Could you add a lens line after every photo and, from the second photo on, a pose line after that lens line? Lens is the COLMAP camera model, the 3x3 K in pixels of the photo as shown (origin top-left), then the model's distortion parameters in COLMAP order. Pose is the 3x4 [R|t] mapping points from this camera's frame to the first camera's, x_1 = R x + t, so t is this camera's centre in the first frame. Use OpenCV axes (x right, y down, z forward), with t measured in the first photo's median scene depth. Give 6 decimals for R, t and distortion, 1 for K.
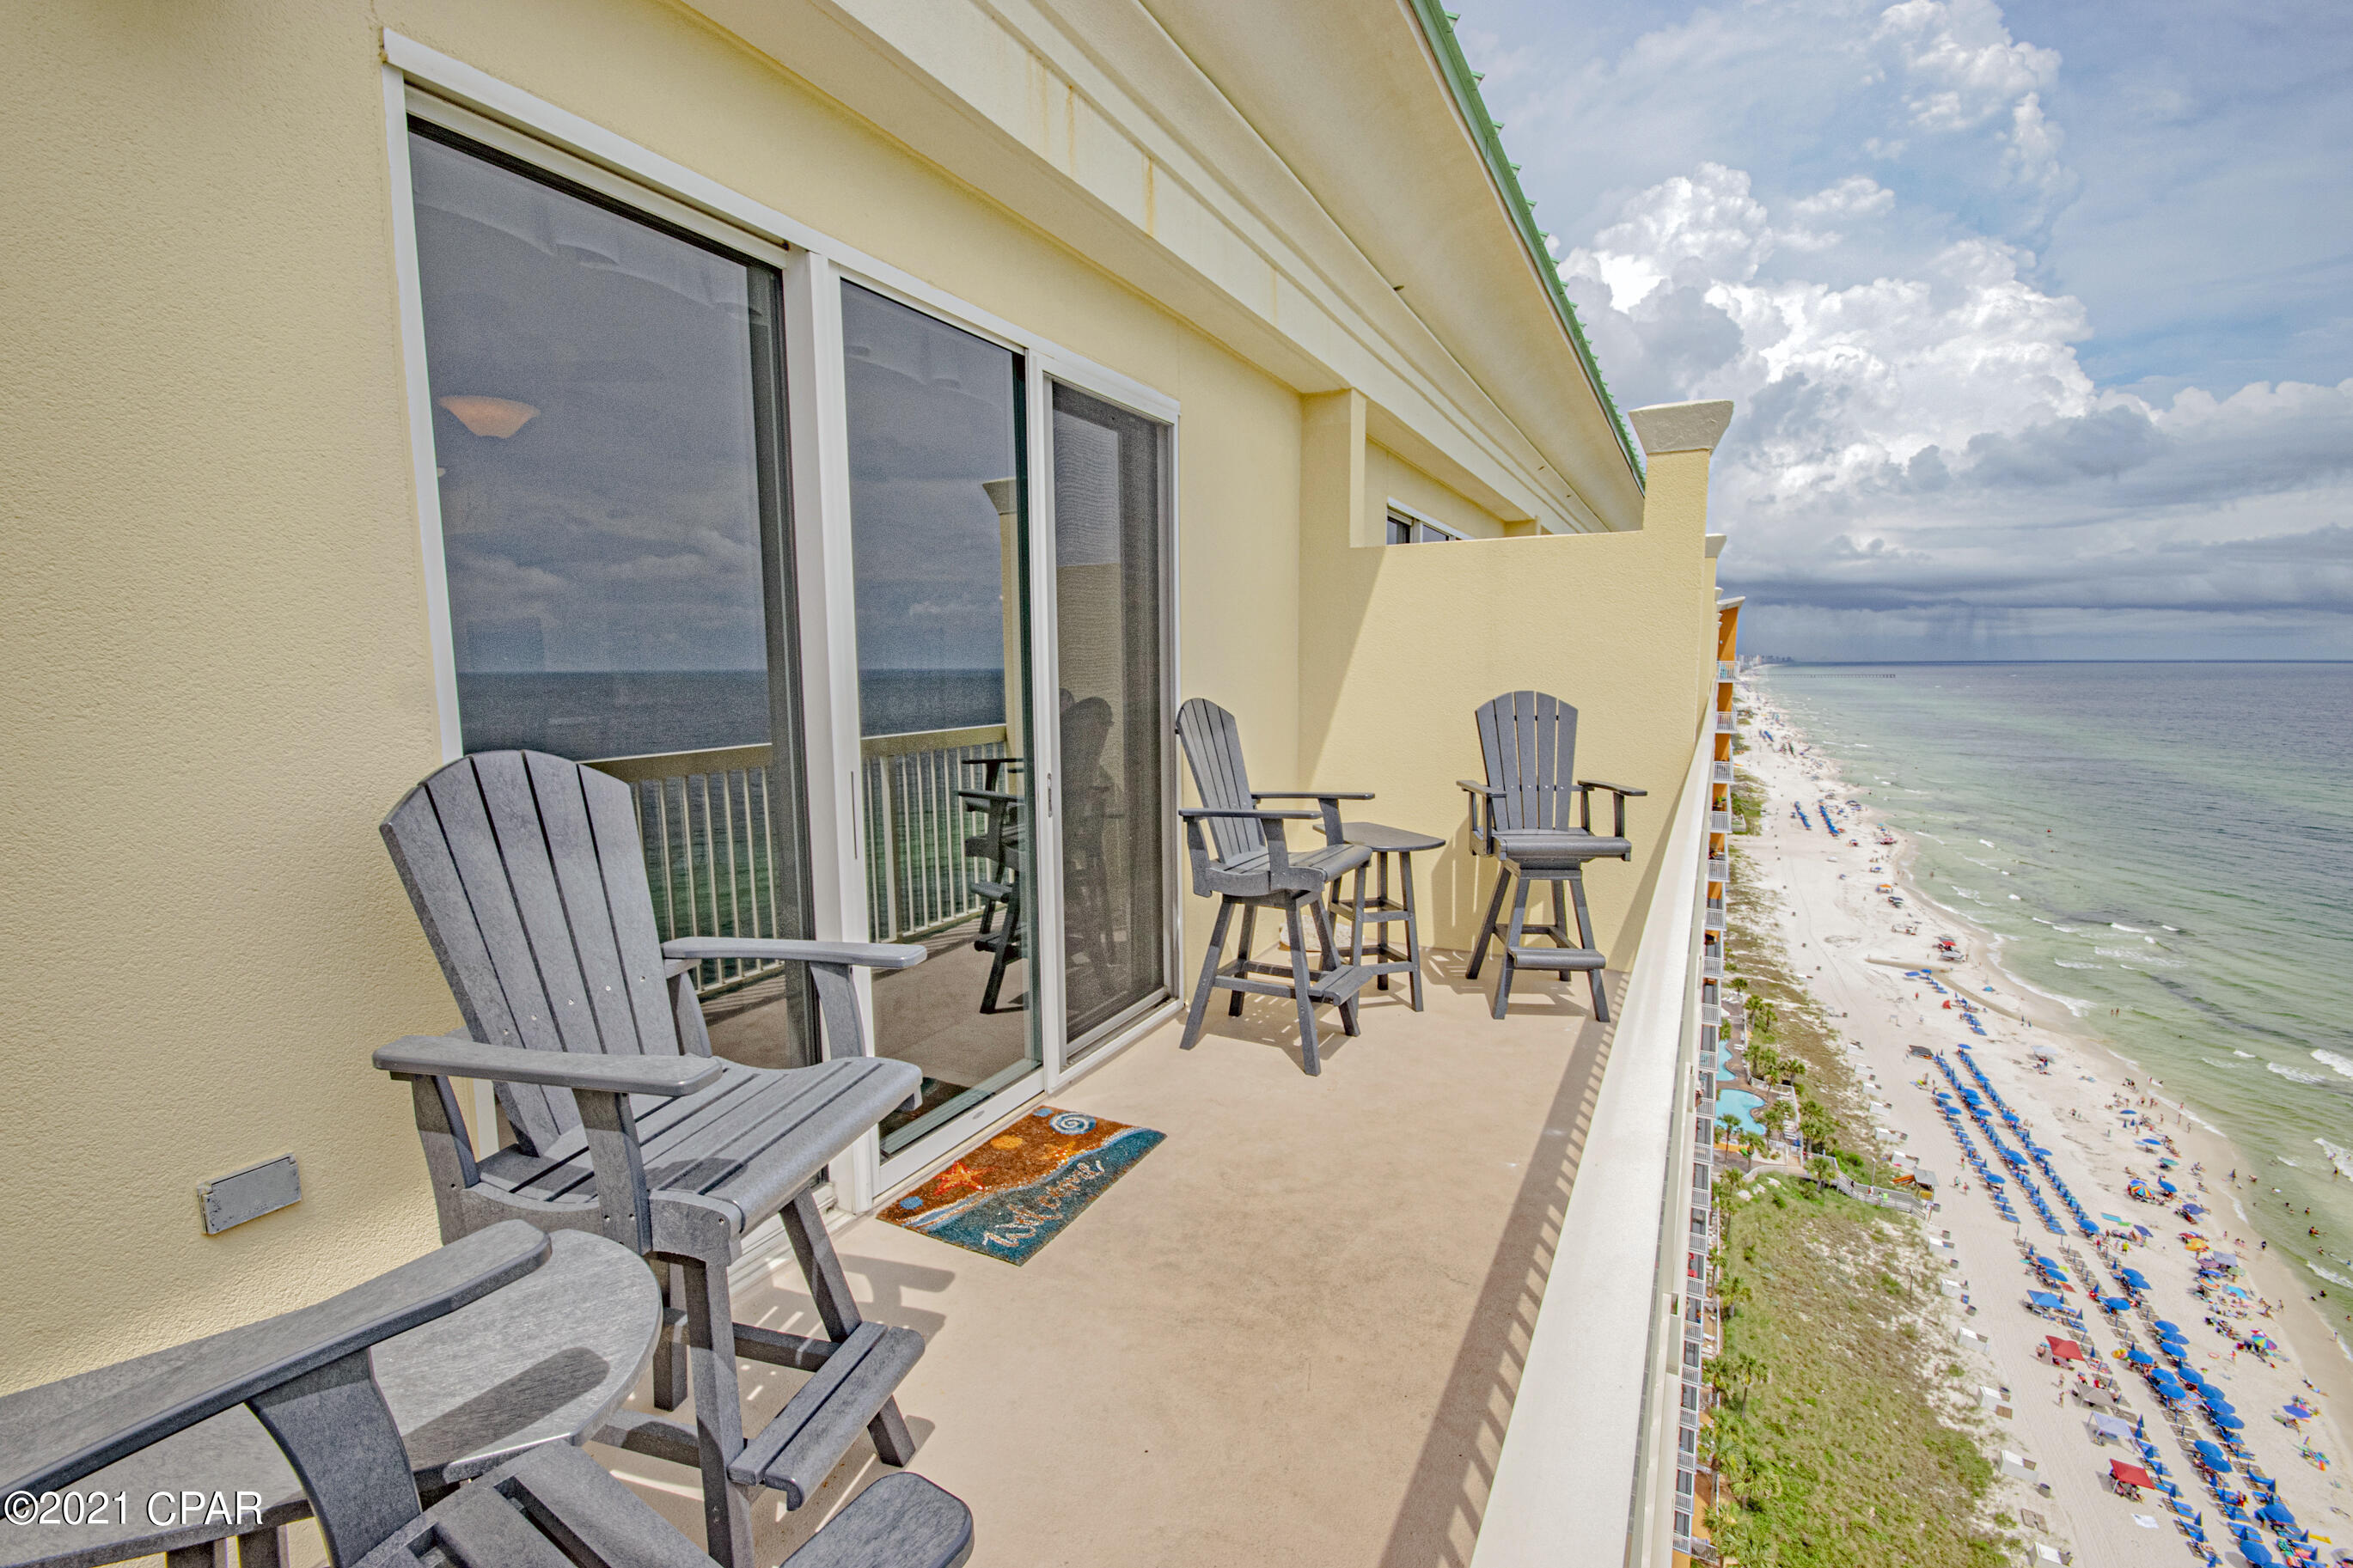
lens RADIAL K [[1032.6, 0, 1168.8], [0, 1032.6, 783.9], [0, 0, 1]] dist [0.013919, -0.017488]
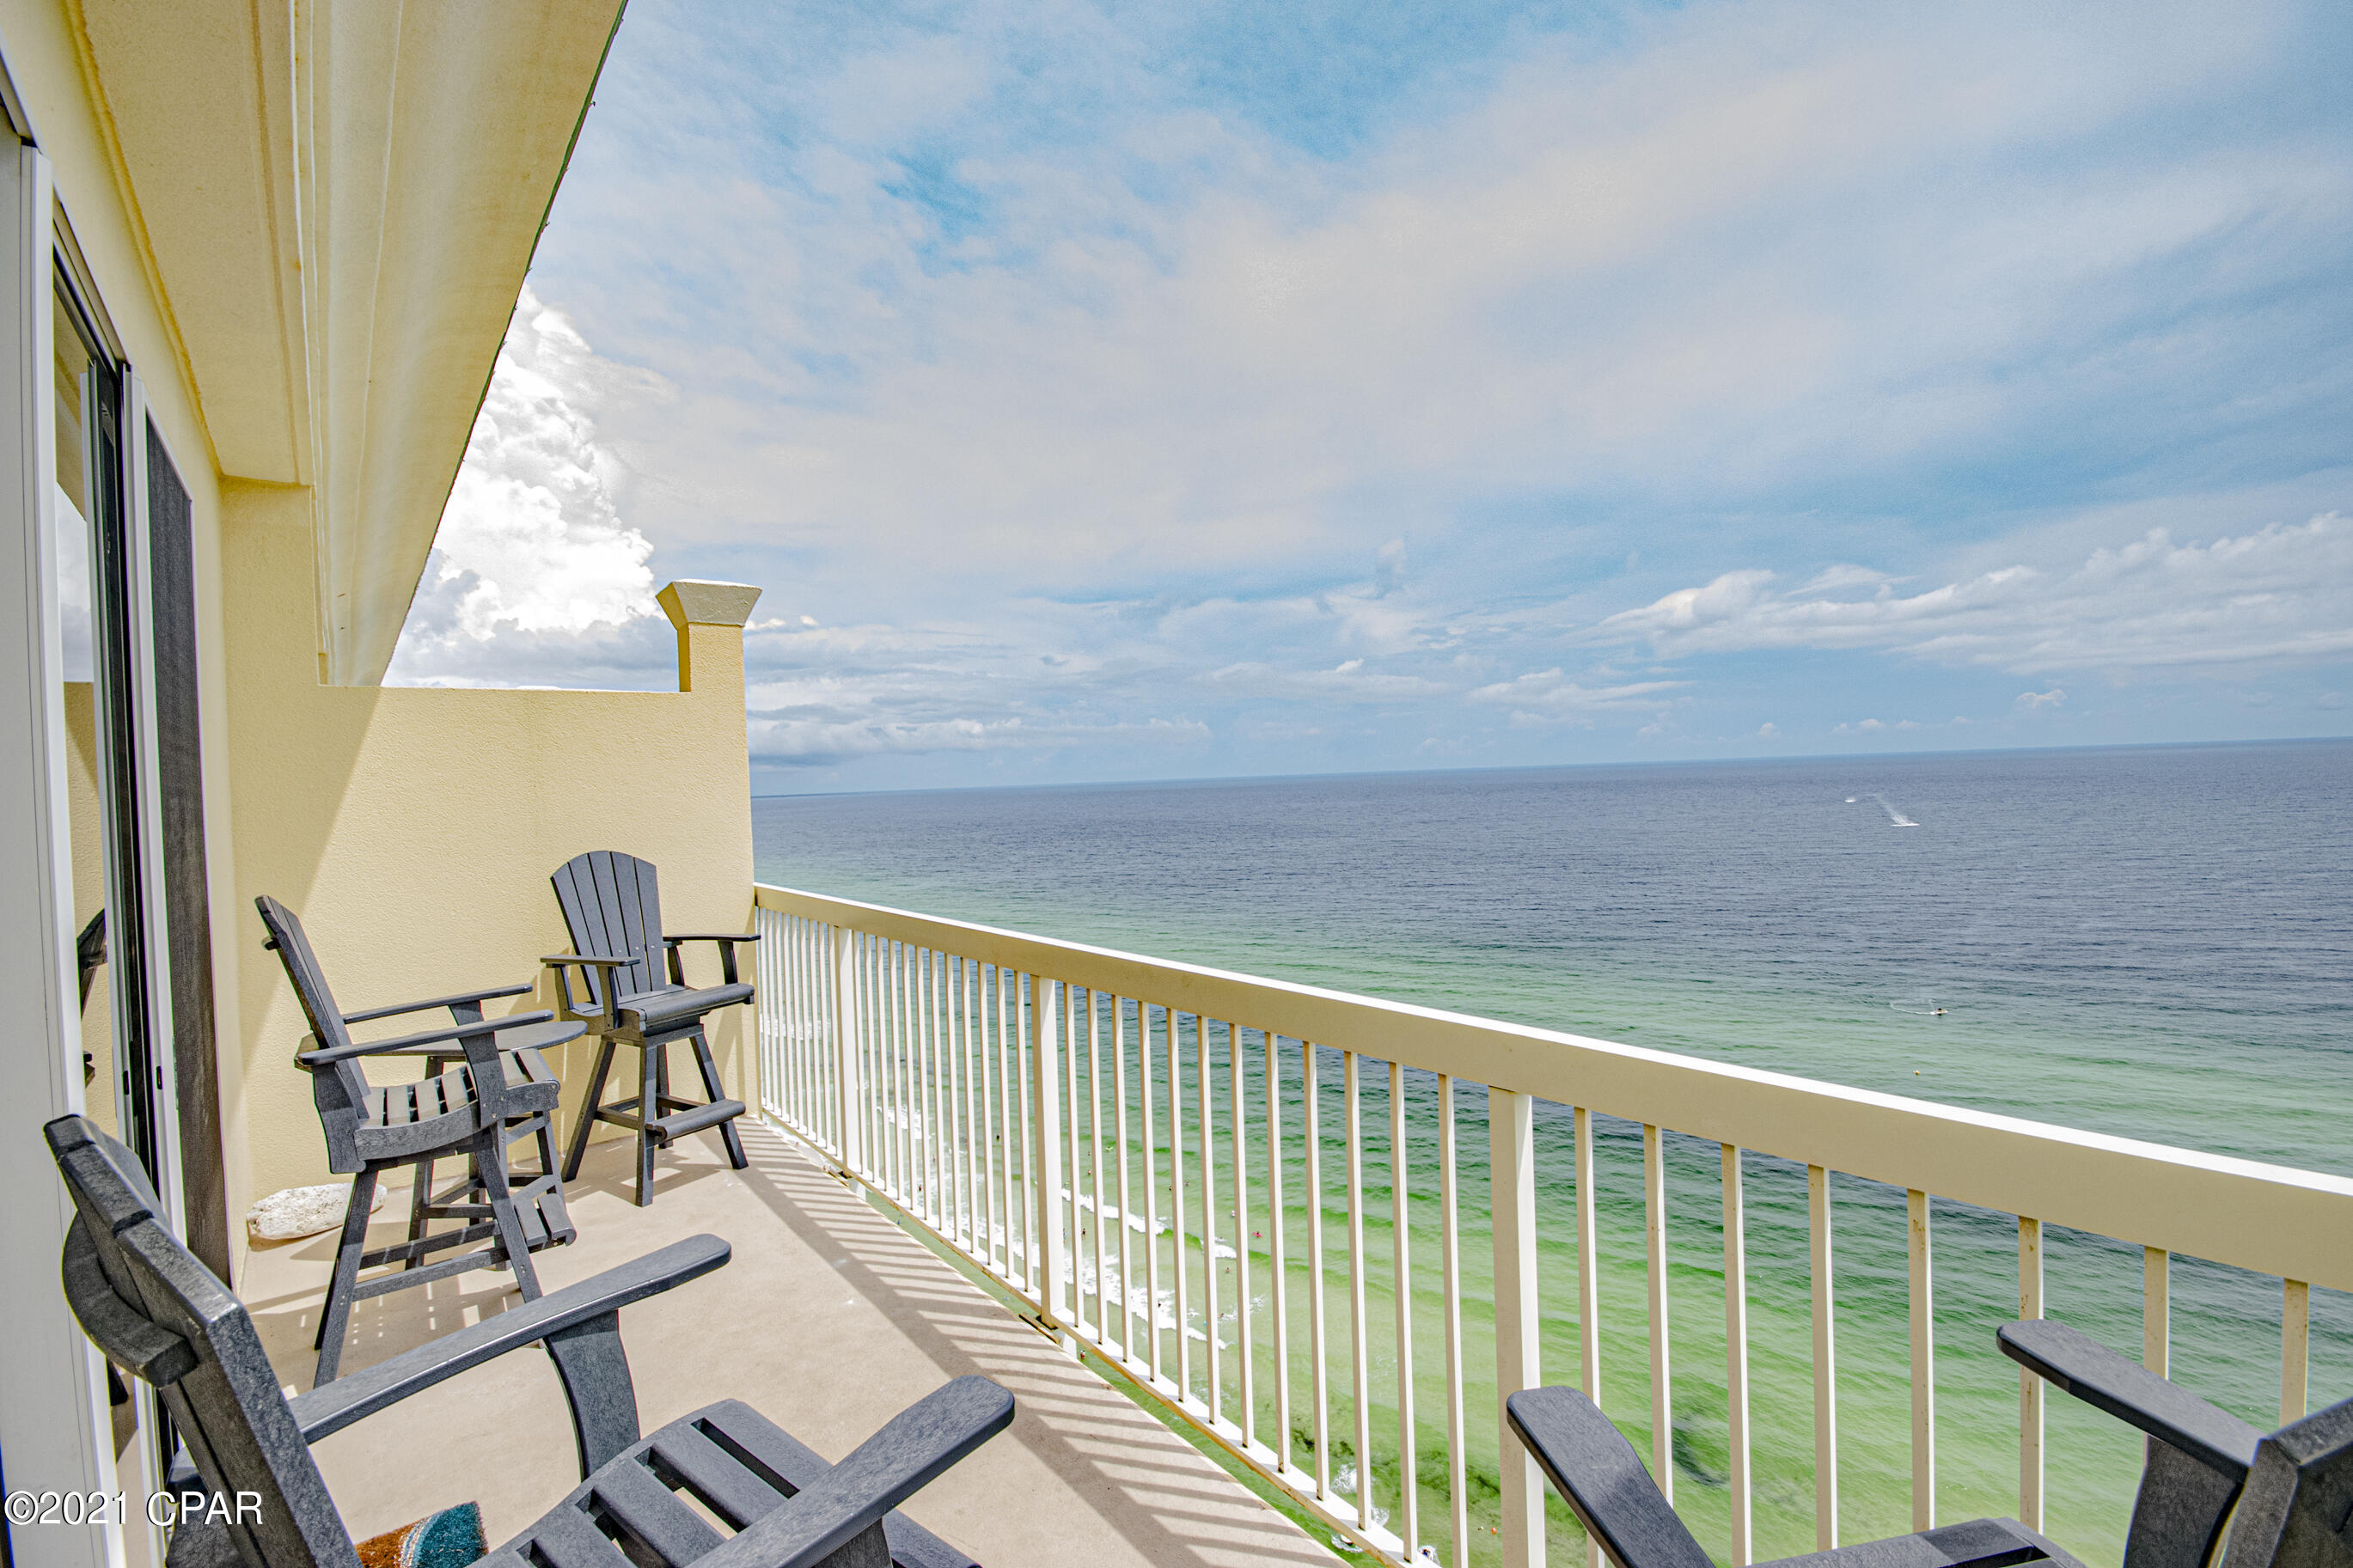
lens RADIAL K [[1034.3, 0, 1169.6], [0, 1034.3, 787.9], [0, 0, 1]] dist [0.010034, -0.012411]
pose [[0.384144, -0.018337, 0.923091, -0.385403], [0.145513, 0.988510, -0.040919, -0.038803], [-0.911734, 0.150040, 0.382398, 0.180611]]
